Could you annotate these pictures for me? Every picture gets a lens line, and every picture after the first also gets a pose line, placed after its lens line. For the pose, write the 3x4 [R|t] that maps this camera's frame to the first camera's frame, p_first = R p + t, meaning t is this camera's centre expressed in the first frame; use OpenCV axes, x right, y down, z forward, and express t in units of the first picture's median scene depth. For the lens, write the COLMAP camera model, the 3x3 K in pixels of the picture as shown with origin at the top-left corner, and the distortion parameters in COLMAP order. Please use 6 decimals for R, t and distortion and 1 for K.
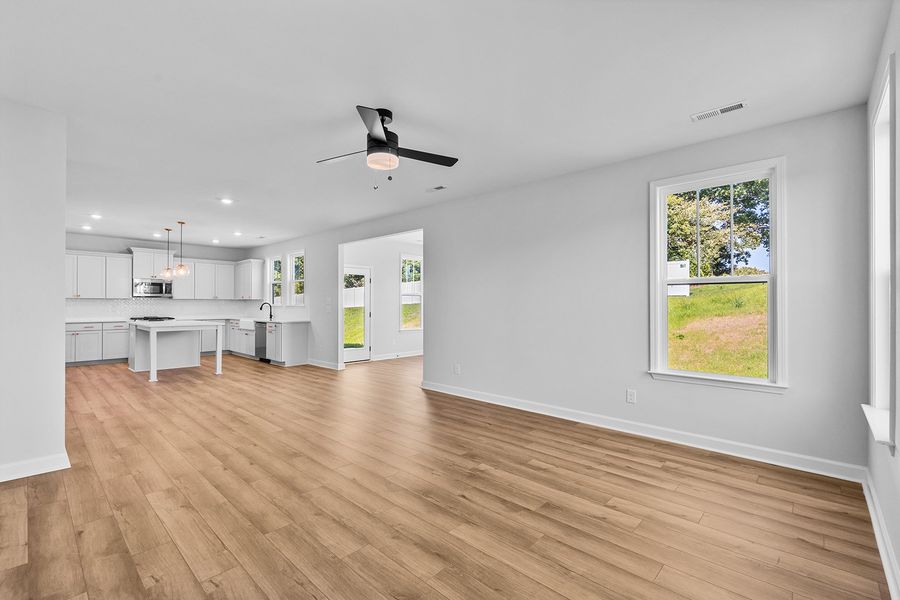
lens RADIAL K [[397.6, 0, 447.5], [0, 397.6, 297.5], [0, 0, 1]] dist [-0.003047, 0.000338]
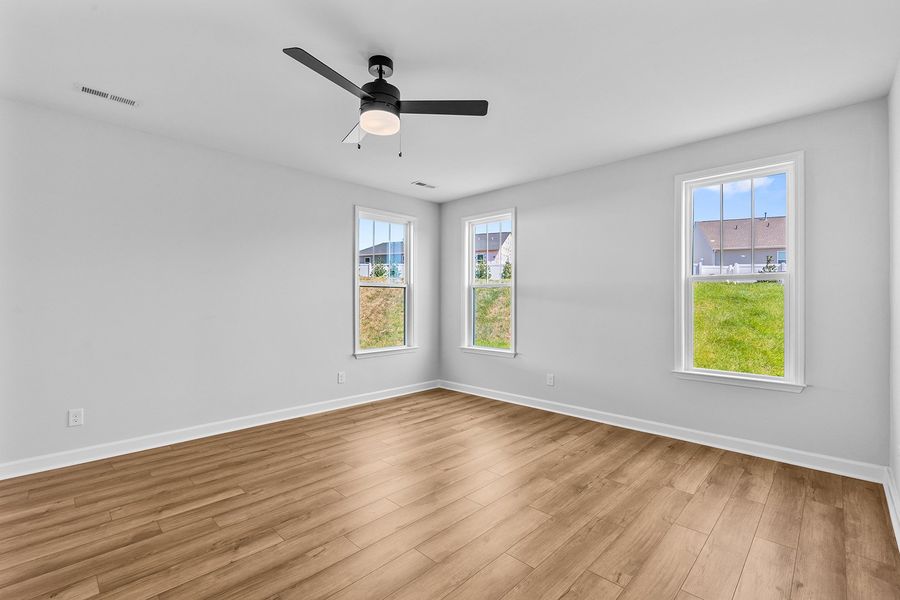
lens RADIAL K [[397.6, 0, 451.6], [0, 397.6, 301.1], [0, 0, 1]] dist [-0.003047, 0.000338]
pose [[0.013827, -0.002739, 0.999901, -0.800951], [-0.020581, 0.999784, 0.003023, 0.006562], [-0.999693, -0.020621, 0.013767, 0.709239]]
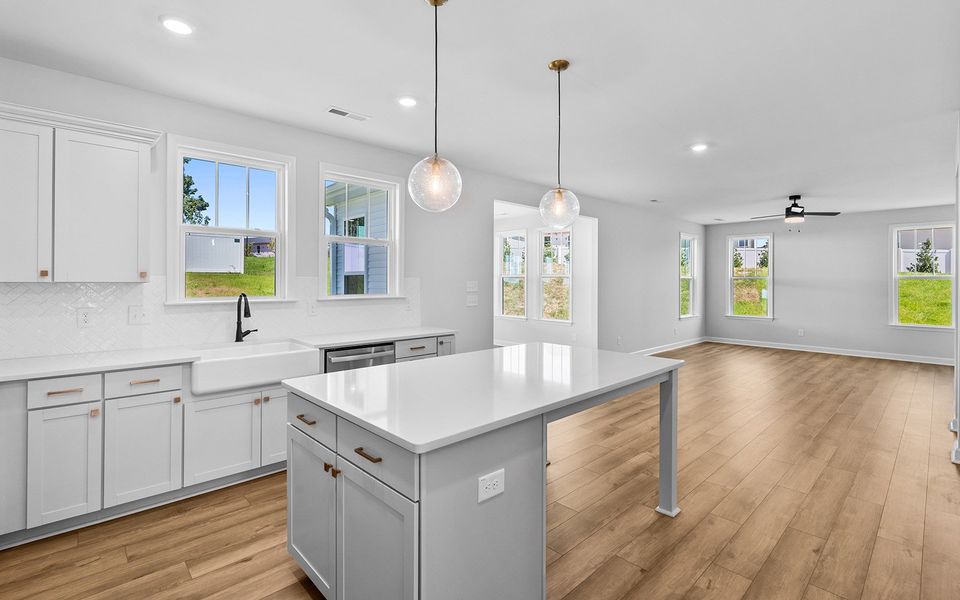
lens RADIAL K [[428.5, 0, 480.9], [0, 428.5, 279.7], [0, 0, 1]] dist [-0.007831, 0.000238]
pose [[0.068009, -0.000342, 0.997685, -2.042341], [-0.022737, 0.999740, 0.001893, -0.005855], [-0.997426, -0.022814, 0.067984, 2.047659]]
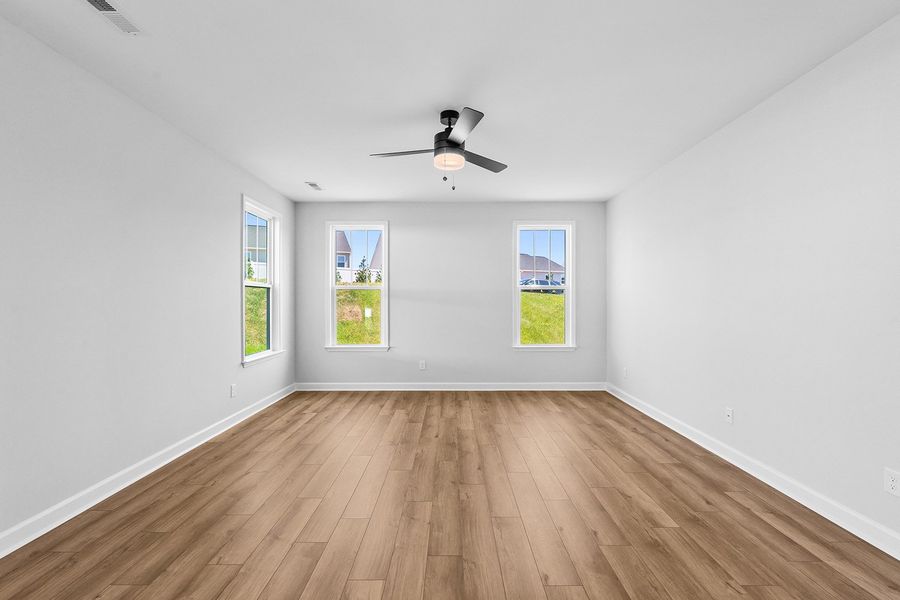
lens RADIAL K [[397.6, 0, 450.6], [0, 397.6, 302.5], [0, 0, 1]] dist [-0.003047, 0.000338]
pose [[-0.684671, -0.002802, 0.728847, -0.755129], [-0.014231, 0.999853, -0.009524, 0.019876], [-0.728713, -0.016893, -0.684610, 1.414469]]
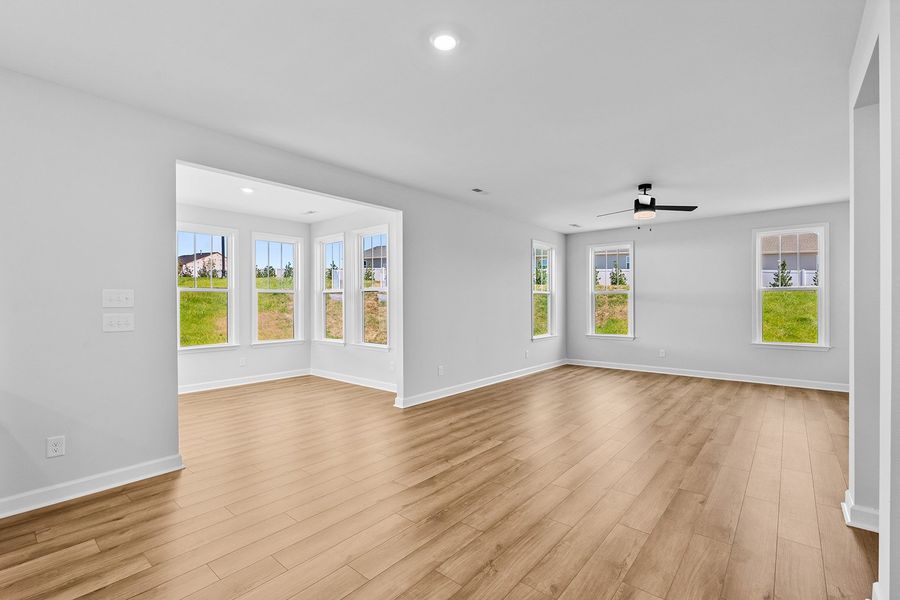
lens RADIAL K [[397.6, 0, 454.6], [0, 397.6, 303.8], [0, 0, 1]] dist [-0.003047, 0.000338]
pose [[-0.054819, -0.004934, 0.998484, -1.448059], [-0.015879, 0.999866, 0.004069, 0.017164], [-0.998370, -0.015632, -0.054890, 1.555693]]
